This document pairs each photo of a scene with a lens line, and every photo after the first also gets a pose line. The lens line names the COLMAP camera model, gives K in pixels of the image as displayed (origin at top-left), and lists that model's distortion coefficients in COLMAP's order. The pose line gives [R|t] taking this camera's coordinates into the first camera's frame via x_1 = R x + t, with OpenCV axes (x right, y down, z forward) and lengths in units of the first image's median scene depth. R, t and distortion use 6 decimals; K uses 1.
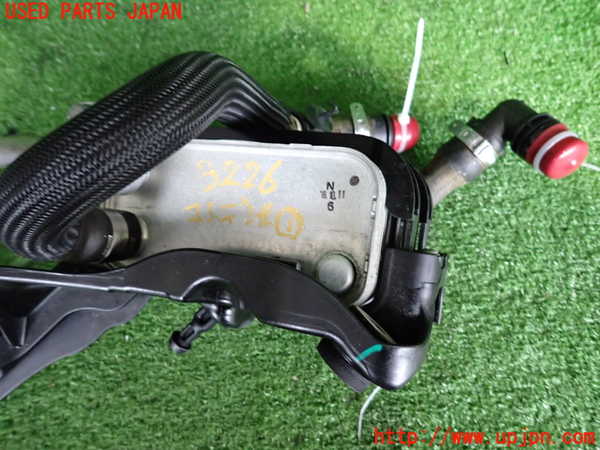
lens RADIAL K [[438.2, 0, 301.8], [0, 438.2, 223.8], [0, 0, 1]] dist [0.021471, -0.011574]
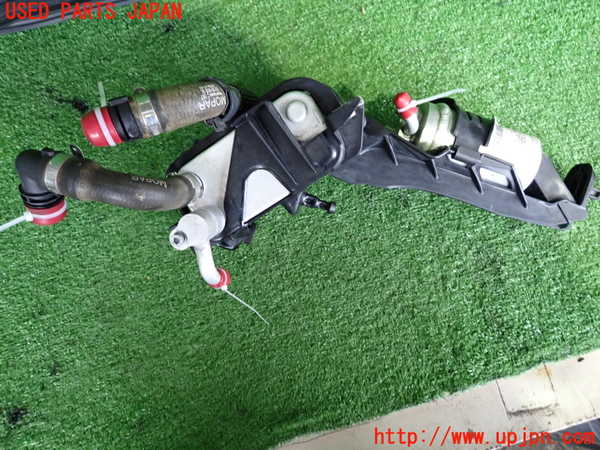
lens RADIAL K [[438.2, 0, 299.6], [0, 438.2, 223.0], [0, 0, 1]] dist [0.021471, -0.011574]
pose [[0.973166, -0.226589, 0.040074, -0.519163], [0.220978, 0.968846, 0.111836, -0.040009], [-0.064167, -0.099979, 0.992918, -0.605554]]
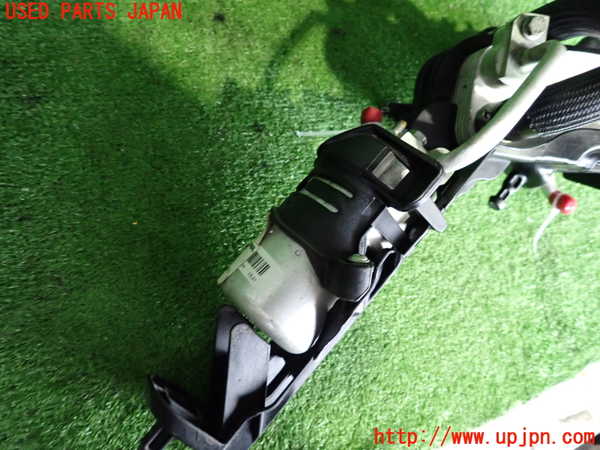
lens RADIAL K [[438.2, 0, 300.1], [0, 438.2, 228.8], [0, 0, 1]] dist [0.021471, -0.011574]
pose [[0.869698, -0.110114, 0.481144, -1.175914], [0.016983, 0.980896, 0.193789, 0.057385], [-0.493292, -0.160367, 0.854954, 0.085041]]
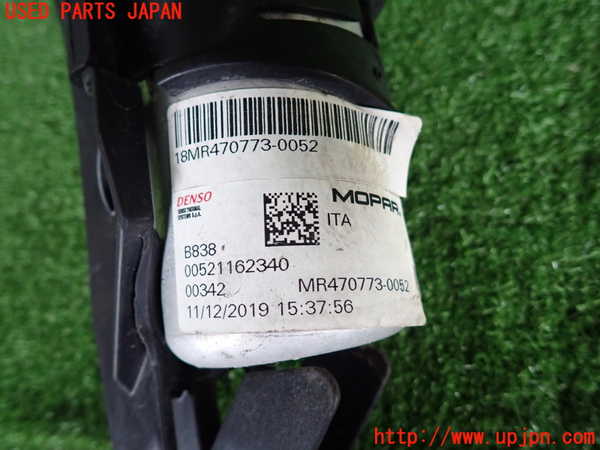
lens RADIAL K [[438.2, 0, 301.1], [0, 438.2, 223.5], [0, 0, 1]] dist [0.021471, -0.011574]
pose [[0.963381, 0.005420, -0.268081, -0.179776], [0.009627, 0.998452, 0.054781, 0.471366], [0.267963, -0.055356, 0.961838, 0.341008]]
